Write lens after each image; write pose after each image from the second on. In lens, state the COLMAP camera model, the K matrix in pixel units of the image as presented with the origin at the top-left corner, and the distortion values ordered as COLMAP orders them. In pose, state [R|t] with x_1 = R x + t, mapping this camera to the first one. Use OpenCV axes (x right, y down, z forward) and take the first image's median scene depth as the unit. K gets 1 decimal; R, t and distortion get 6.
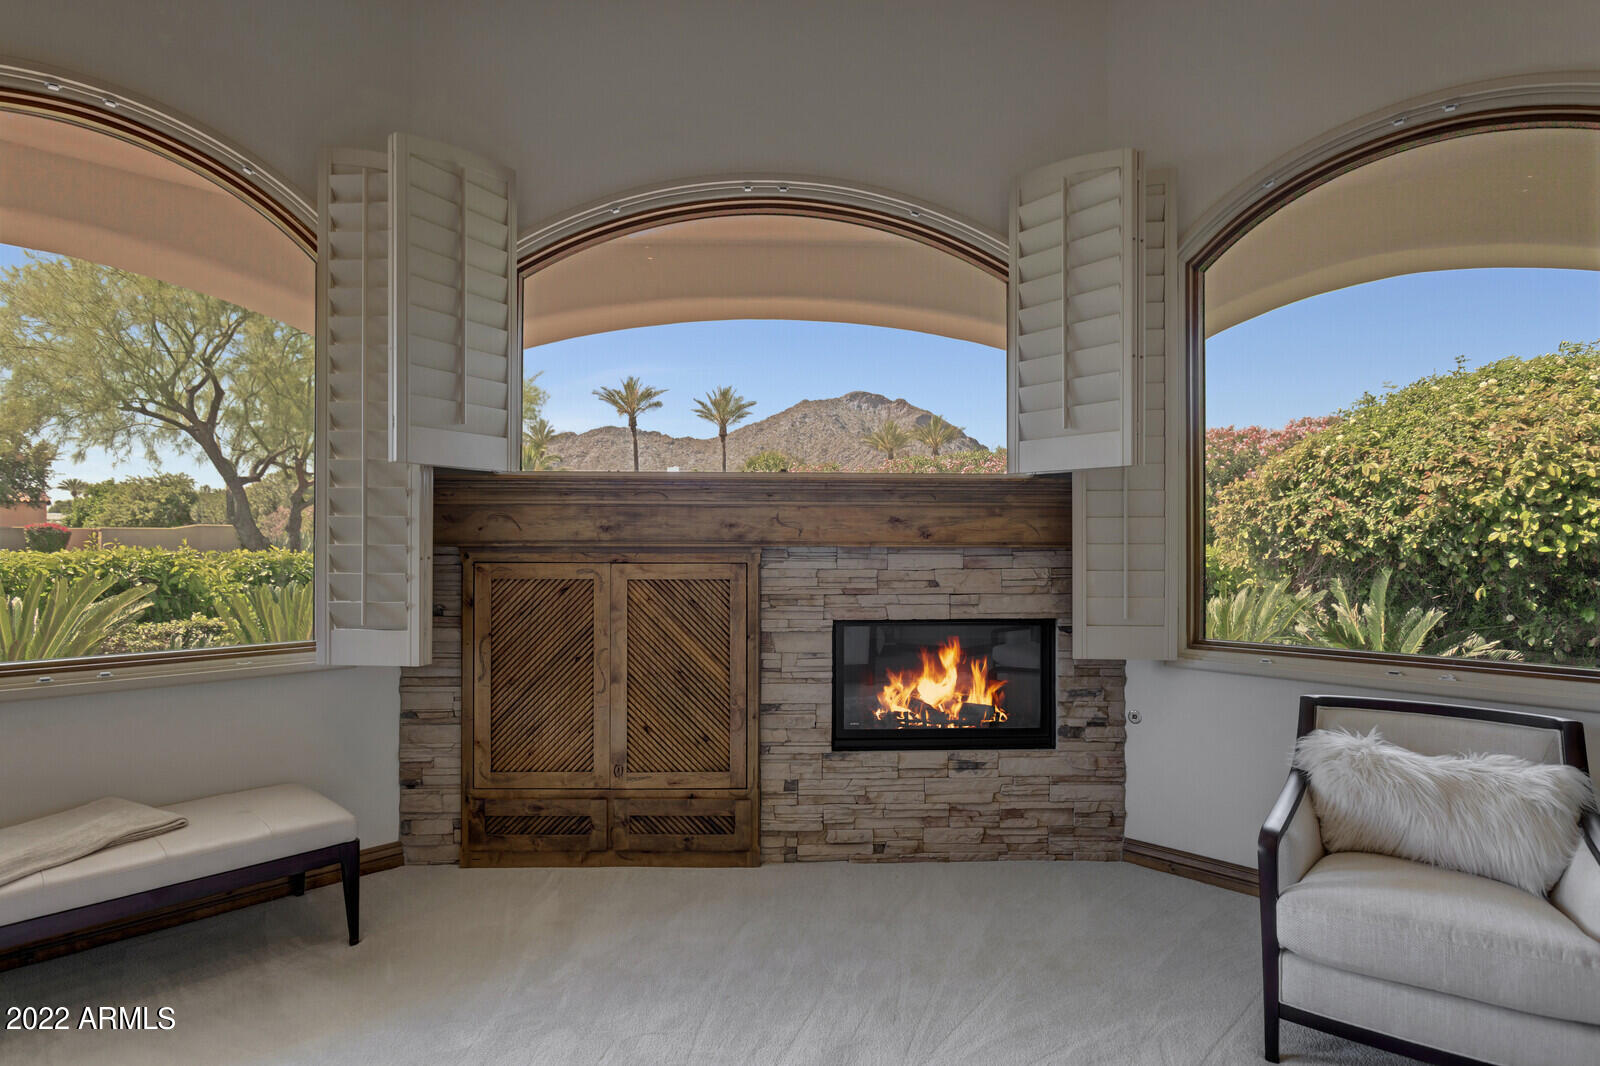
lens RADIAL K [[864.2, 0, 791.4], [0, 864.2, 538.8], [0, 0, 1]] dist [-0.000557, 0.002265]
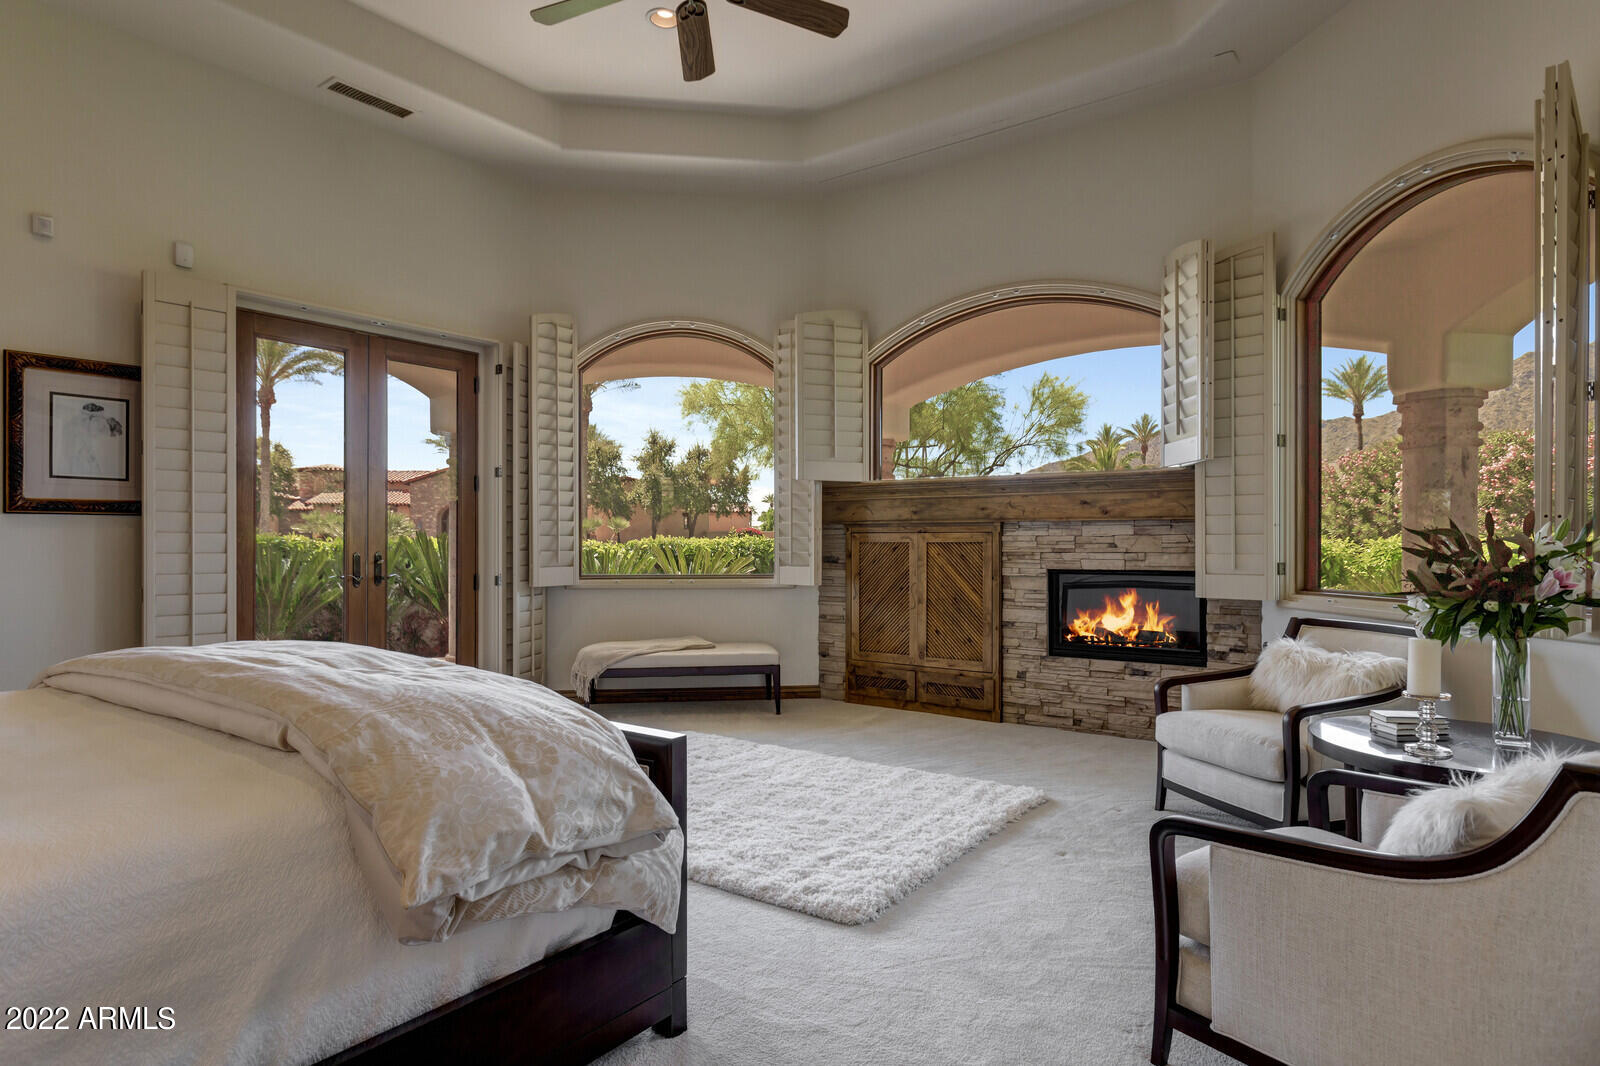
lens RADIAL K [[908.4, 0, 797.8], [0, 908.4, 542.9], [0, 0, 1]] dist [-0.001107, 0.000455]
pose [[0.784203, -0.001390, -0.620503, 0.700803], [0.002499, 0.999996, 0.000917, 0.045057], [0.620499, -0.002269, 0.784204, -0.534209]]
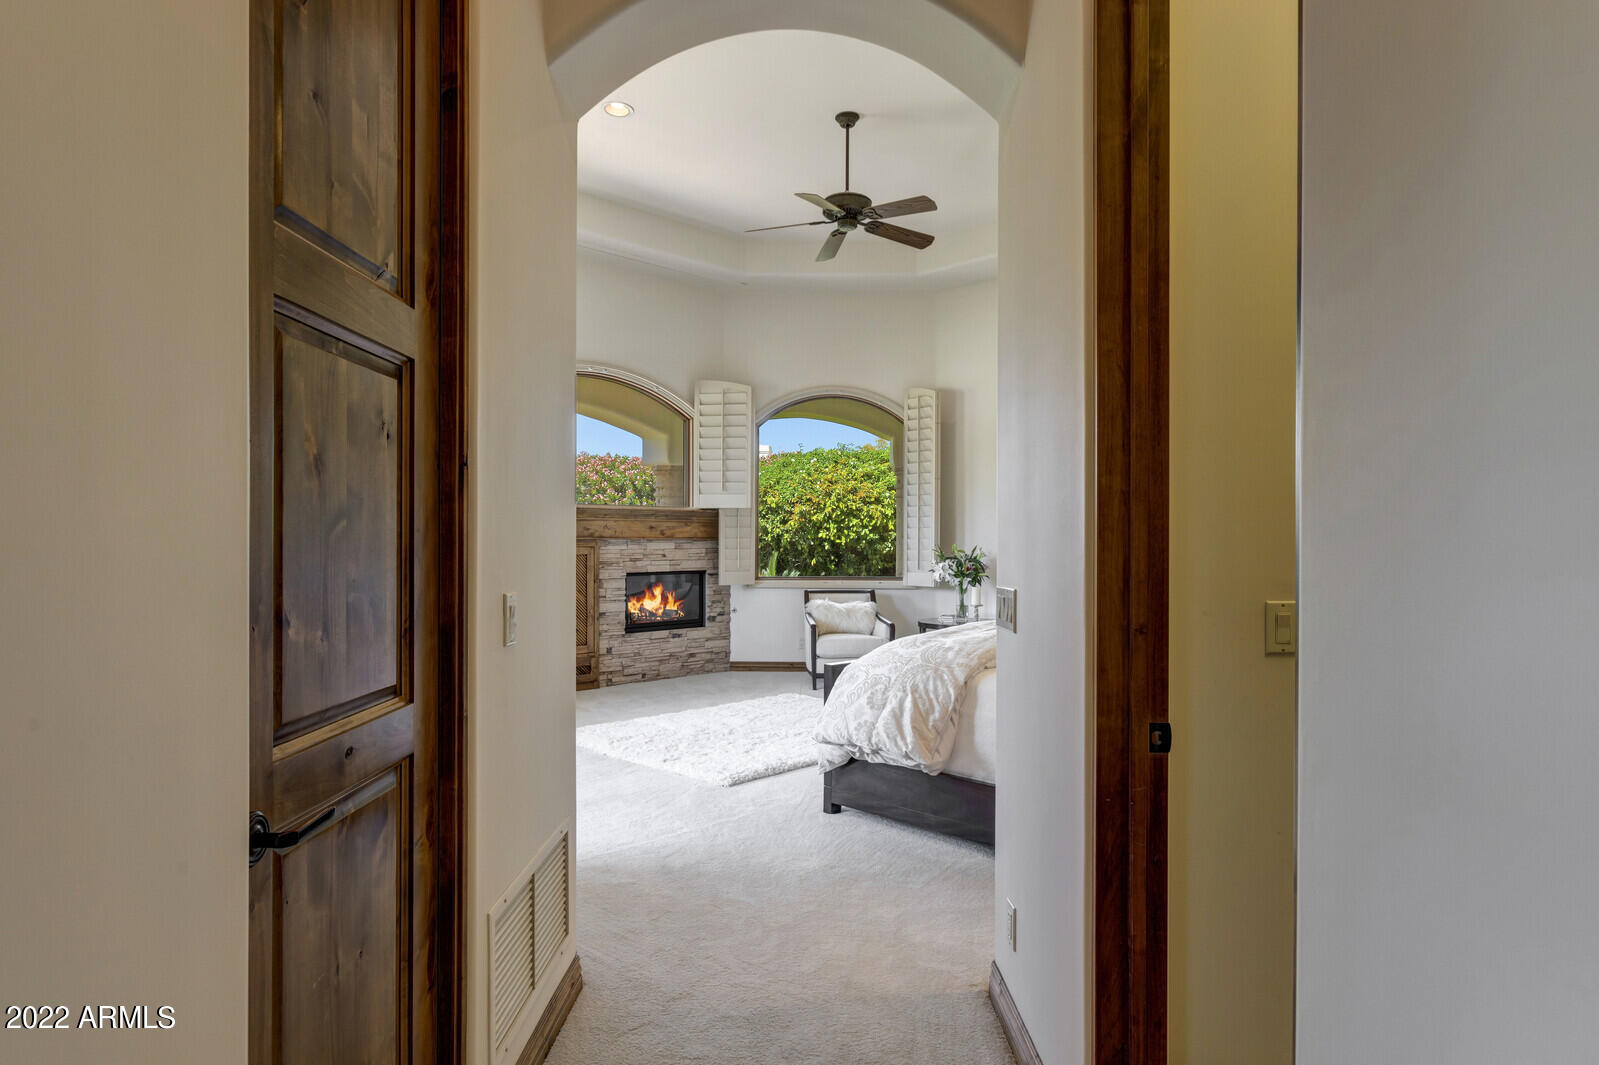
lens RADIAL K [[918.7, 0, 794.6], [0, 918.7, 539.6], [0, 0, 1]] dist [-0.002359, 0.013034]
pose [[0.738130, -0.000254, 0.674659, -1.201949], [-0.002872, 0.999990, 0.003519, 0.000725], [-0.674653, -0.004535, 0.738121, -0.996388]]
